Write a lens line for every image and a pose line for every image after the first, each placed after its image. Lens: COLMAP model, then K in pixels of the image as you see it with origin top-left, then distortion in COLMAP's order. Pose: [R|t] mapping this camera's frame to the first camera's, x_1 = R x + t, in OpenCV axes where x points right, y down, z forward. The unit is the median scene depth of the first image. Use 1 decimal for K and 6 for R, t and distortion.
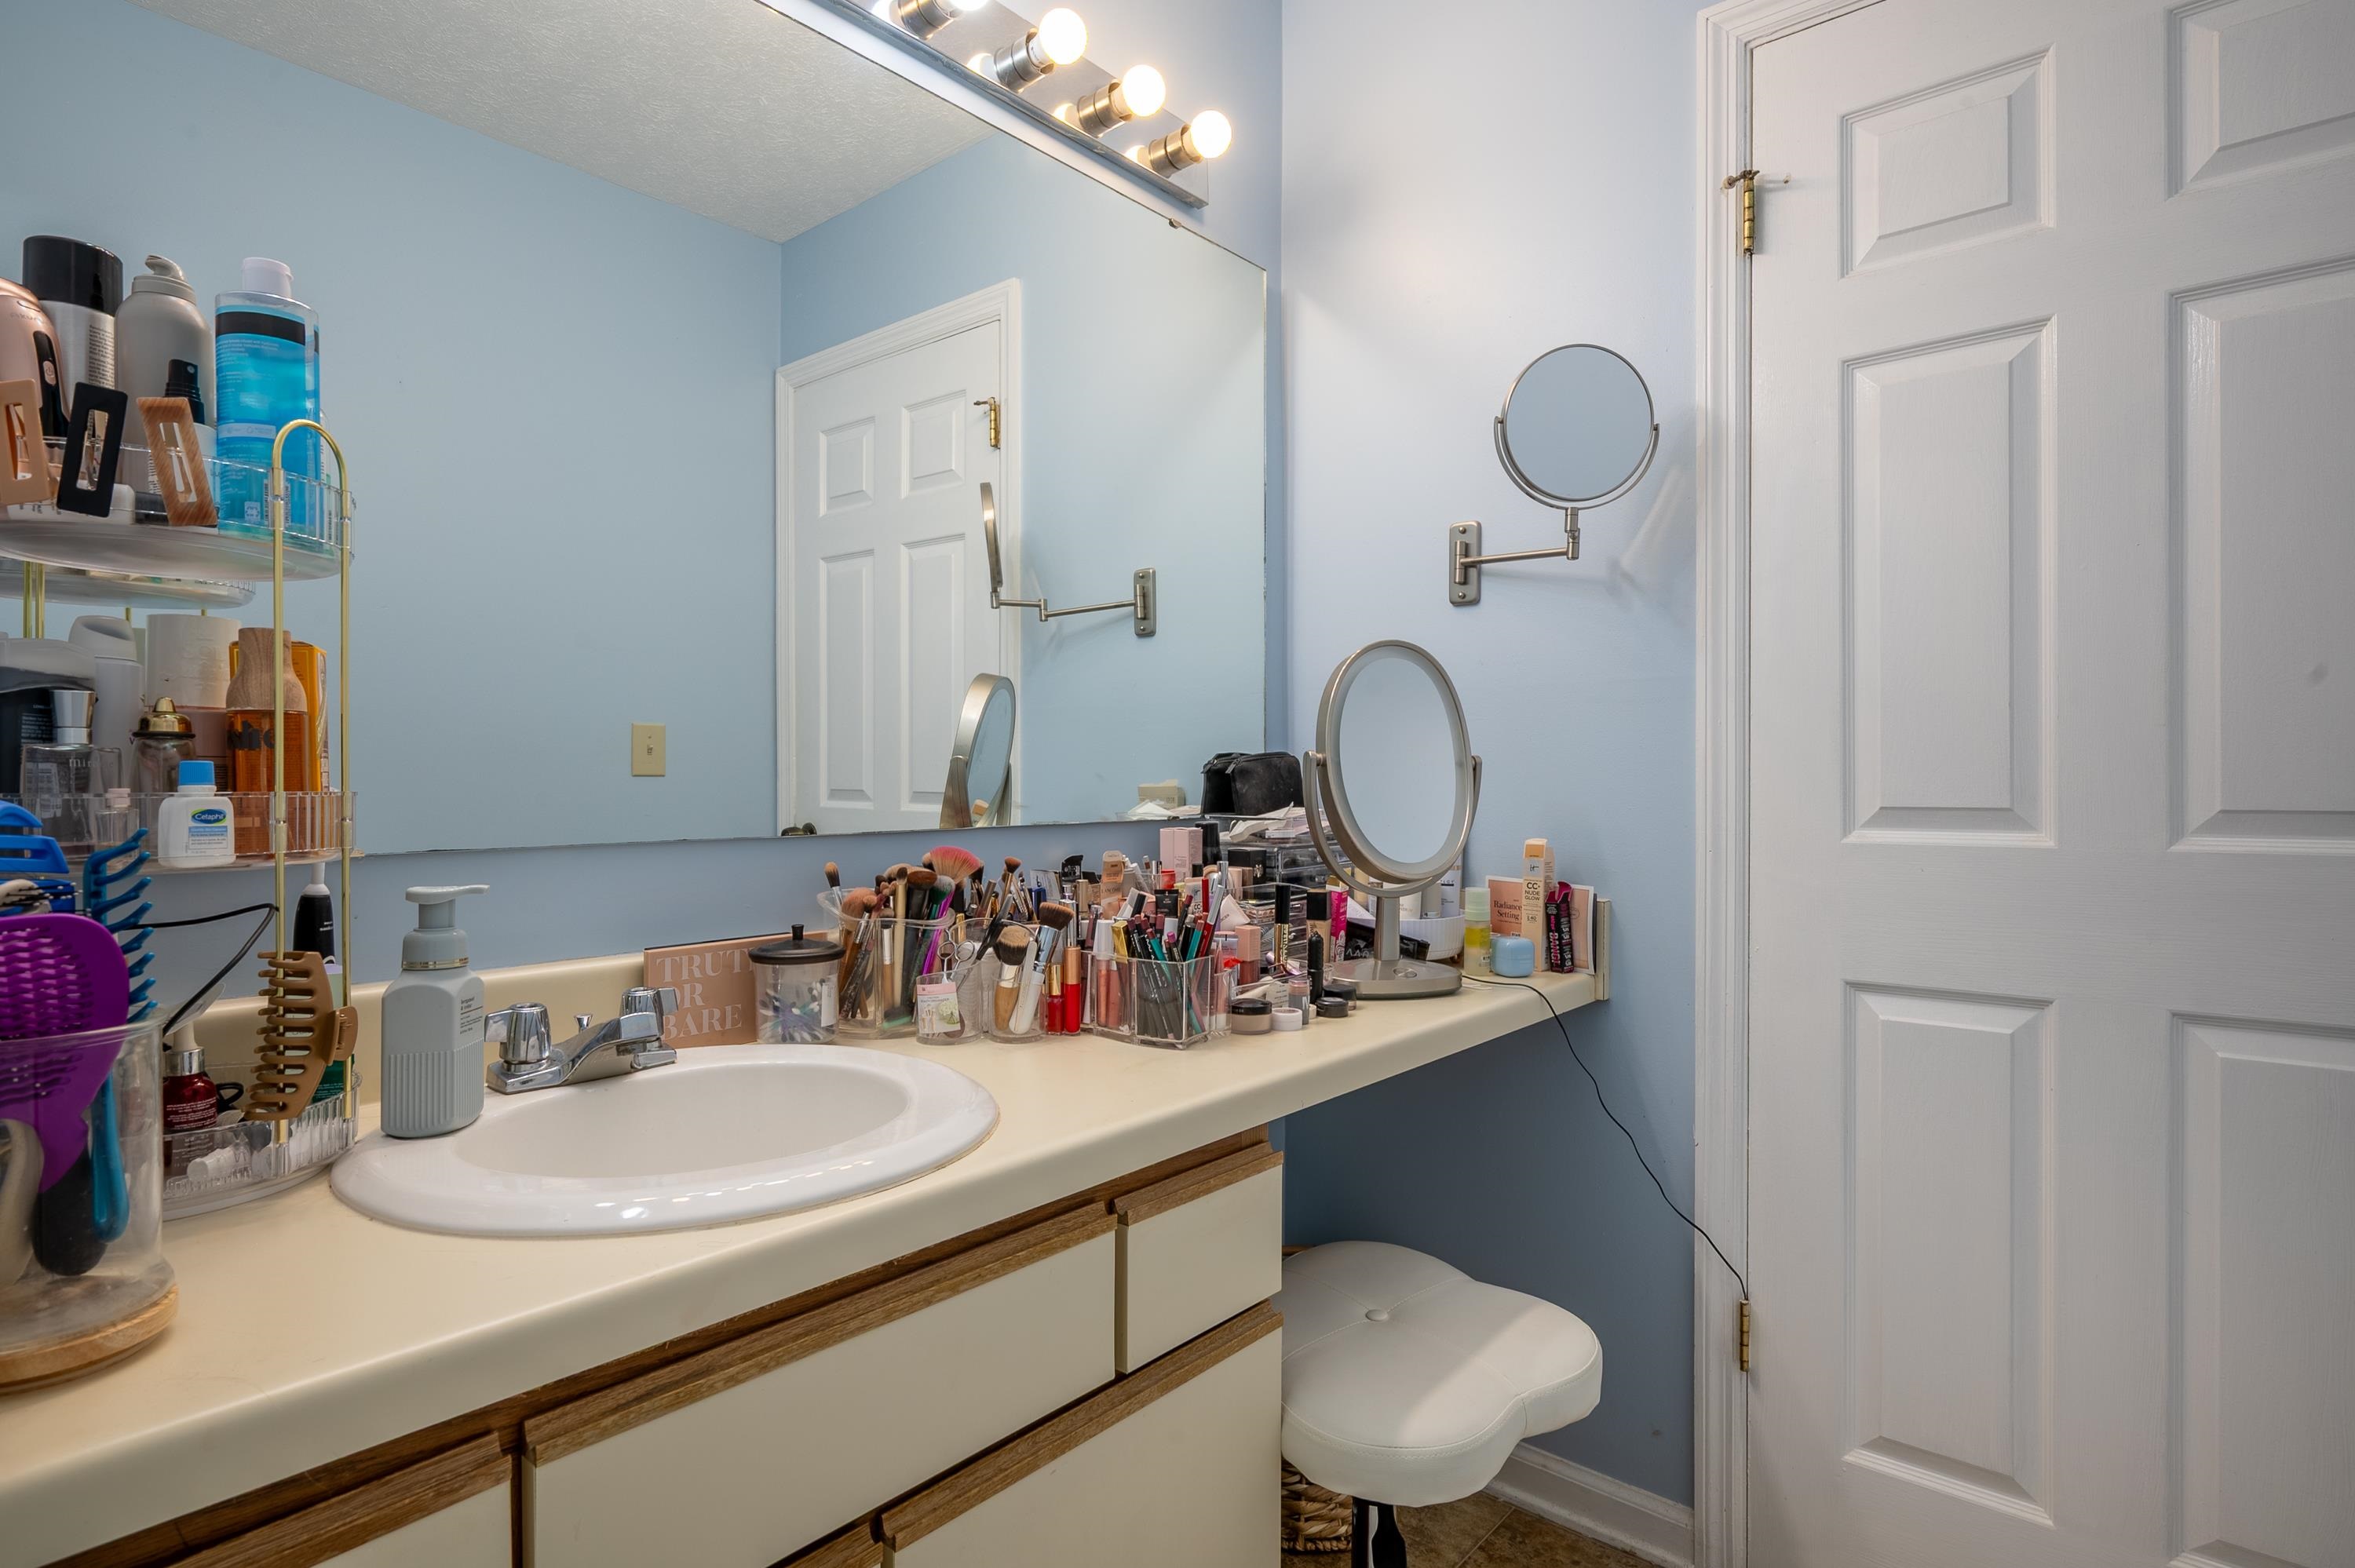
lens RADIAL K [[1223.0, 0, 1098.2], [0, 1223.0, 786.0], [0, 0, 1]] dist [0.001182, 0.000183]
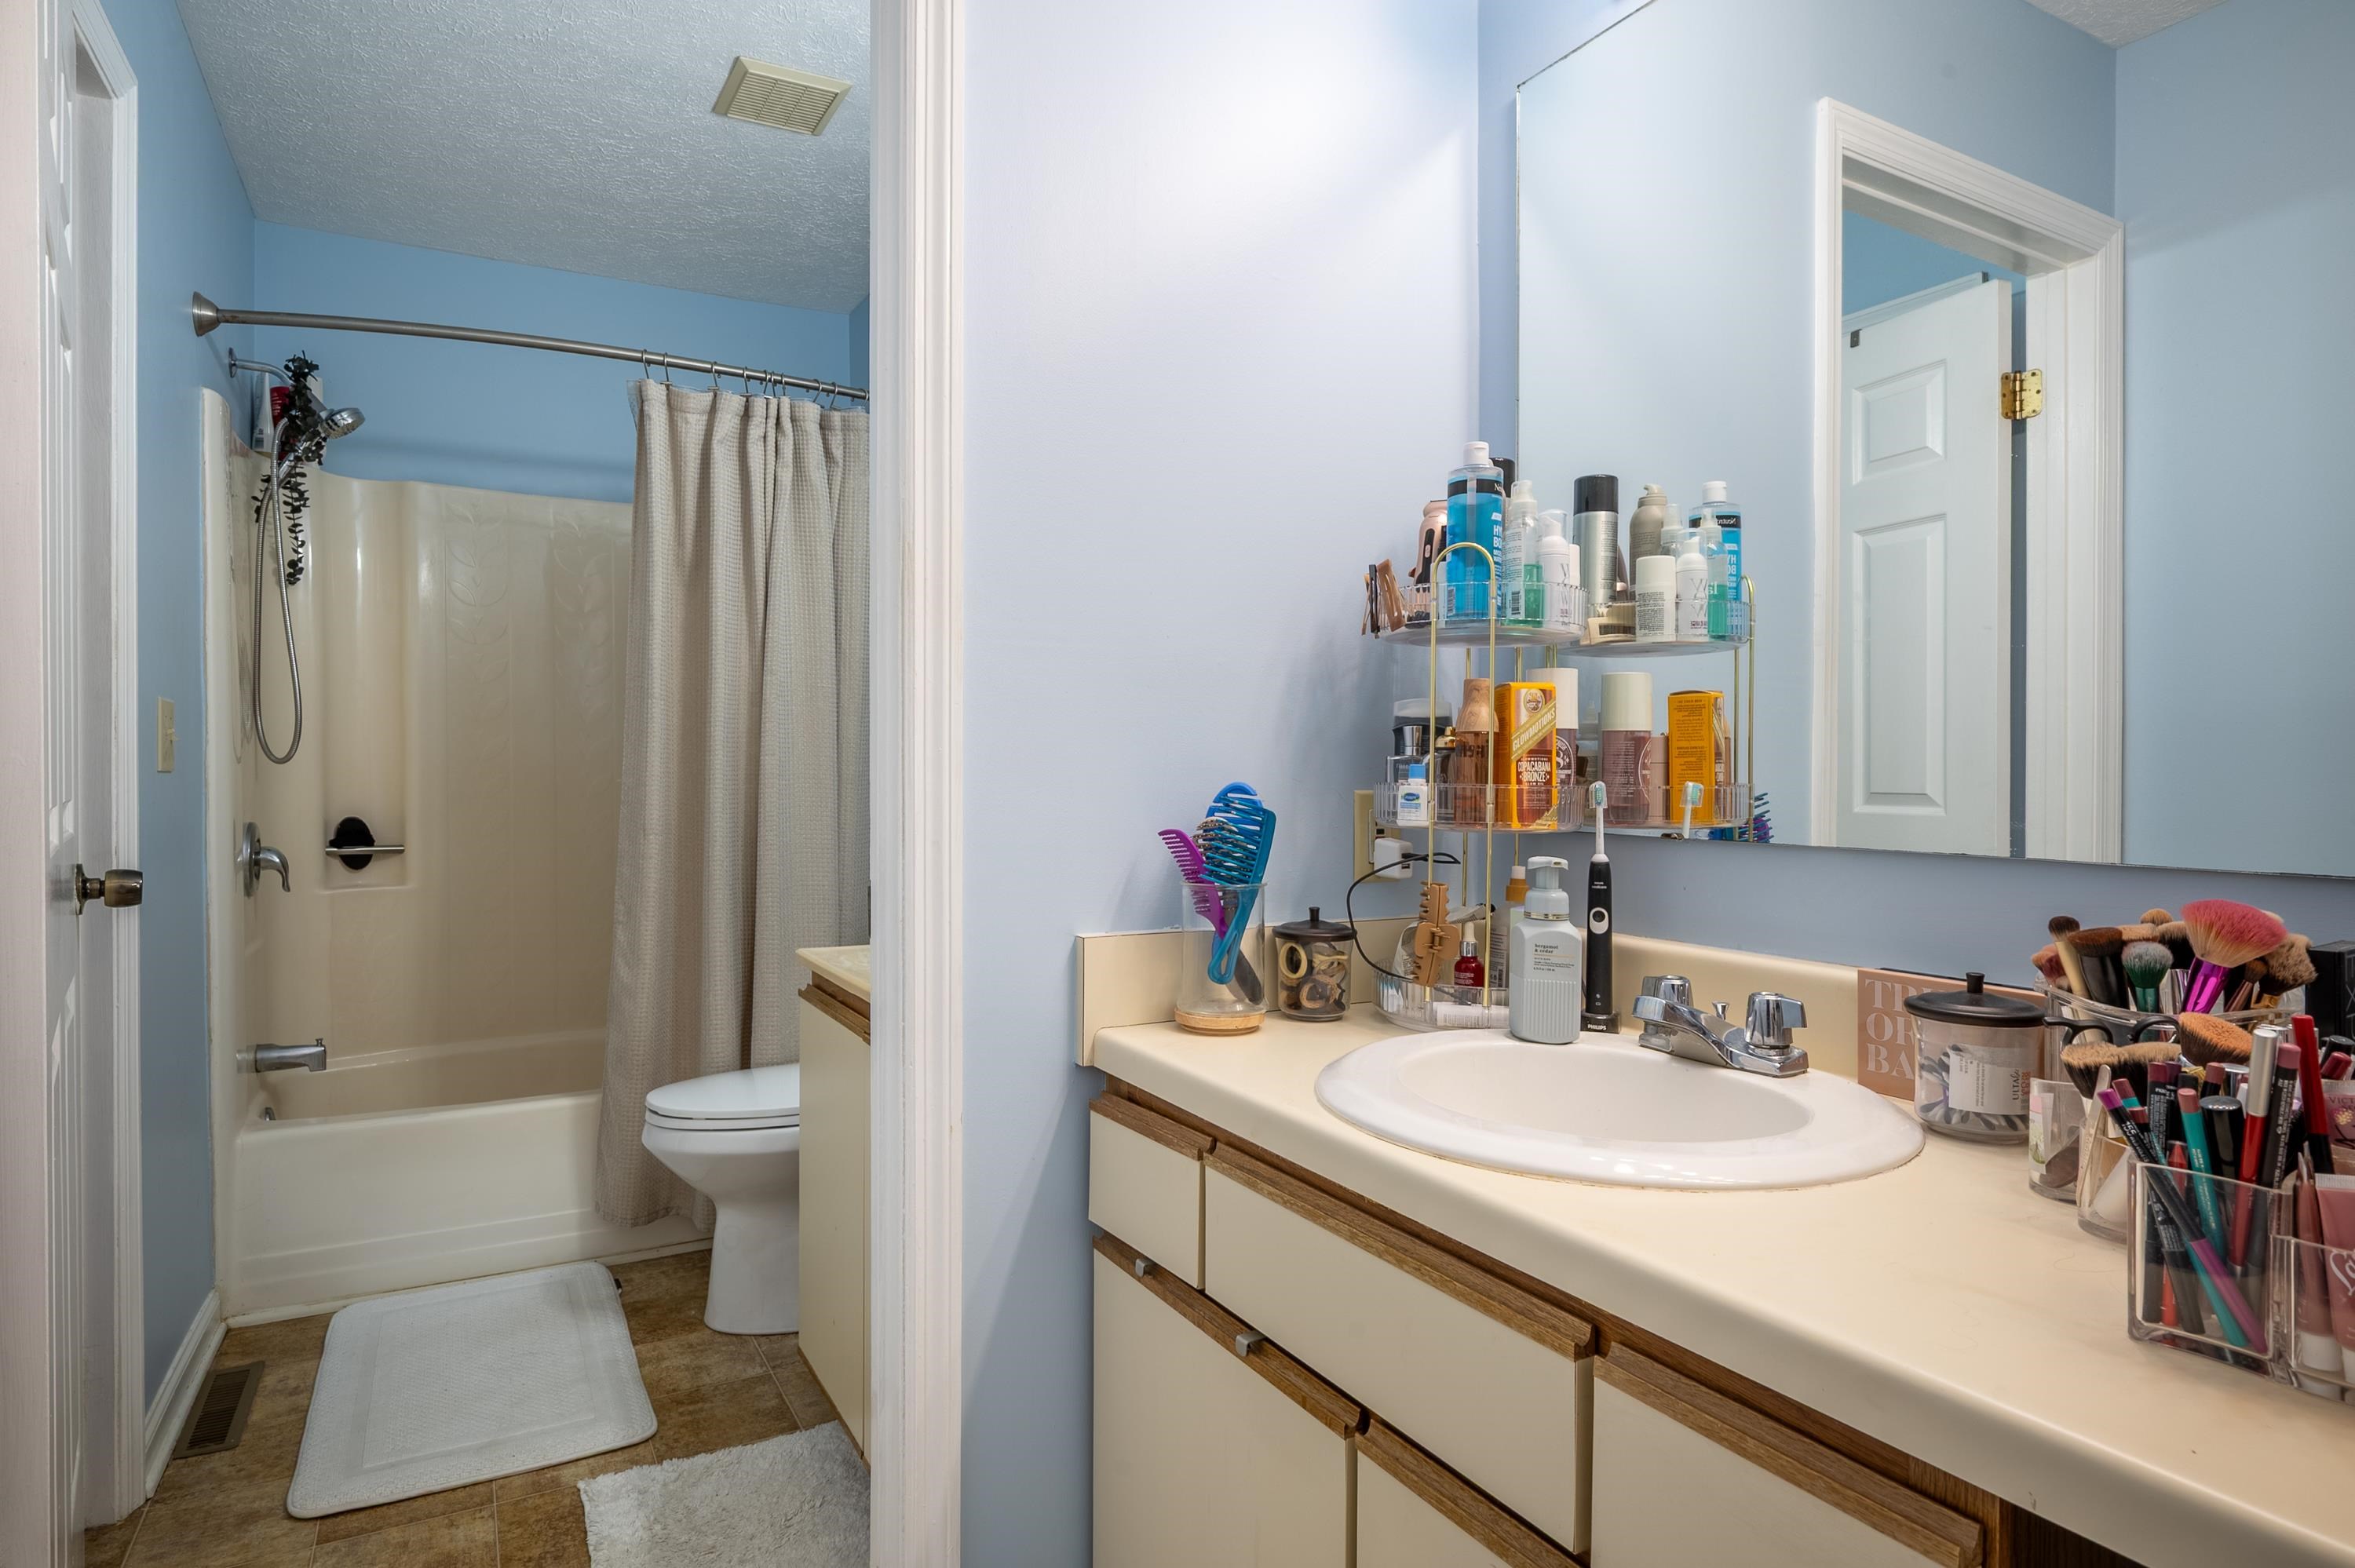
lens RADIAL K [[1223.0, 0, 1095.7], [0, 1223.0, 772.7], [0, 0, 1]] dist [0.001182, 0.000183]
pose [[-0.346046, 0.001409, -0.938217, 0.893221], [-0.007371, 0.999964, 0.004220, -0.011414], [0.938189, 0.008376, -0.346023, 1.038774]]
